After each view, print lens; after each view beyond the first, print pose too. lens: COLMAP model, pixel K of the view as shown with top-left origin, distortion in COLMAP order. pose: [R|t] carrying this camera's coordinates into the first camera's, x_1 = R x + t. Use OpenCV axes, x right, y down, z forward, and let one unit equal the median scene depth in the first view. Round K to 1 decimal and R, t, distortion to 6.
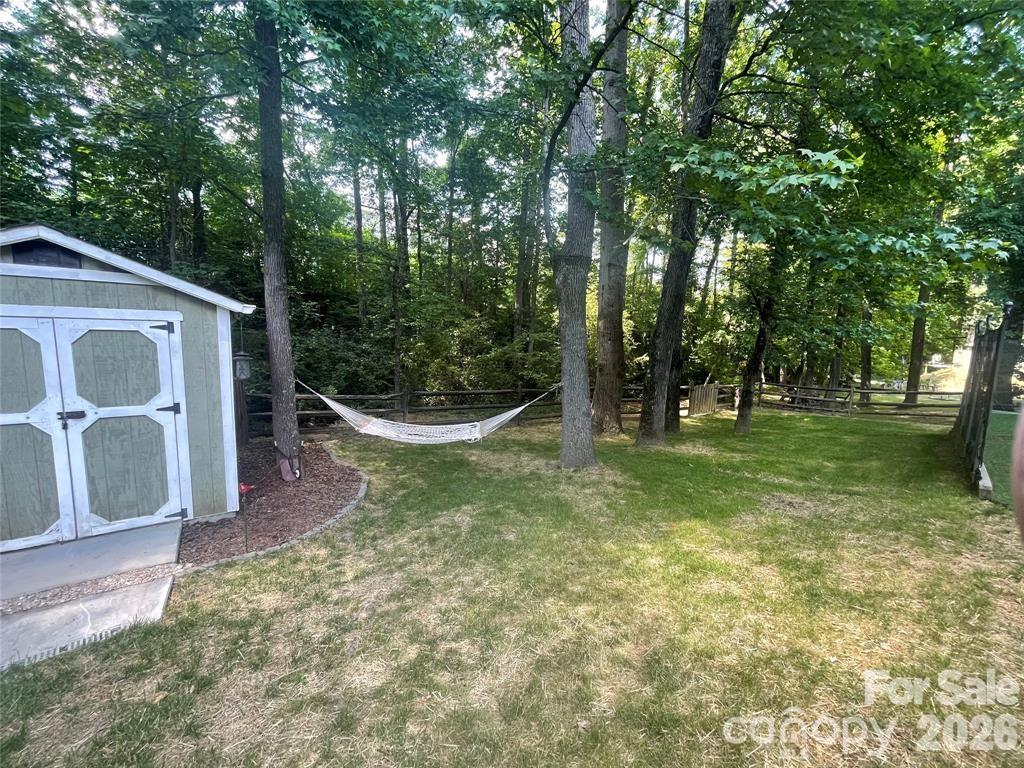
lens RADIAL K [[409.5, 0, 510.5], [0, 409.5, 385.0], [0, 0, 1]] dist [-0.001060, 0.000040]
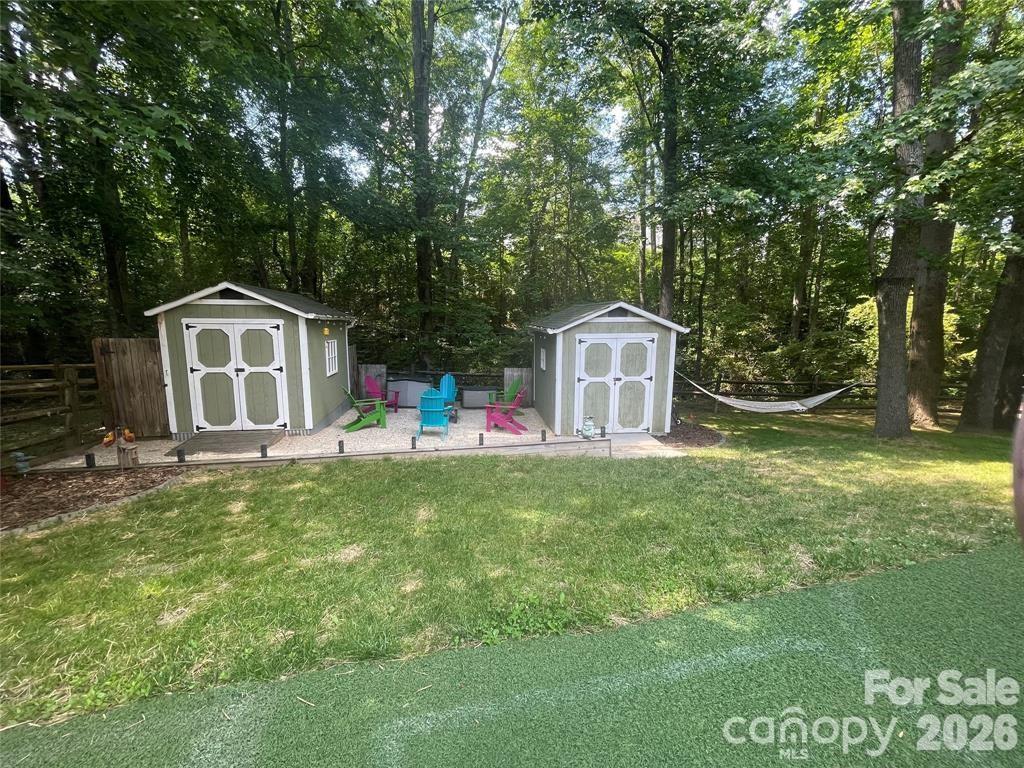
lens RADIAL K [[409.5, 0, 516.4], [0, 409.5, 383.9], [0, 0, 1]] dist [-0.001060, 0.000040]
pose [[0.861614, 0.033901, -0.506431, -0.226988], [-0.031760, 0.999413, 0.012867, 0.052395], [0.506569, 0.004998, 0.862185, -0.781682]]
